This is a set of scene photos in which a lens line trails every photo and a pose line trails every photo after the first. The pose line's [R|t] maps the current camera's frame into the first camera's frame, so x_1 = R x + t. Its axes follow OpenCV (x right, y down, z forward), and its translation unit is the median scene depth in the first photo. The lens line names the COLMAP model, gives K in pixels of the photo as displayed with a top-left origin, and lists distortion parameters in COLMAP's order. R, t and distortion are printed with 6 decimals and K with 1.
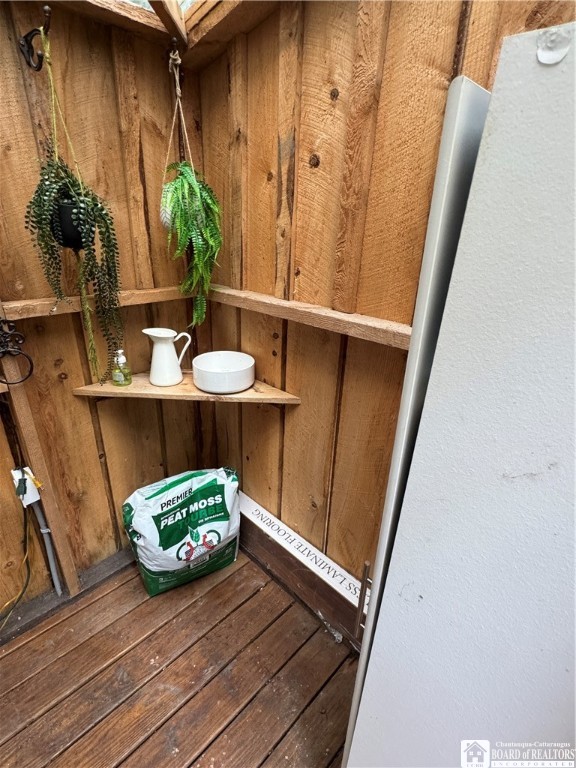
lens RADIAL K [[370.9, 0, 287.1], [0, 370.9, 382.7], [0, 0, 1]] dist [-0.002445, -0.000797]
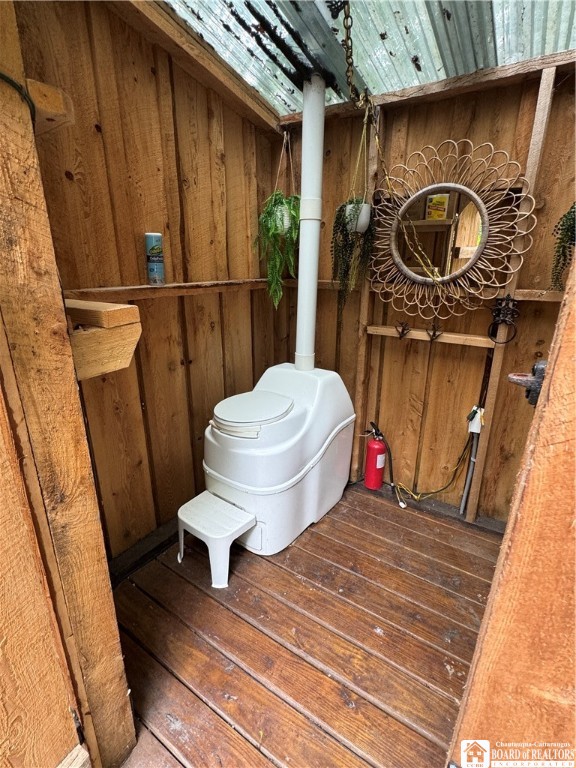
lens RADIAL K [[370.9, 0, 288.7], [0, 370.9, 383.3], [0, 0, 1]] dist [-0.002445, -0.000797]
pose [[0.198565, 0.274729, -0.940796, 0.450625], [-0.385160, 0.904553, 0.182853, 0.173247], [0.901235, 0.326049, 0.285427, -0.097448]]
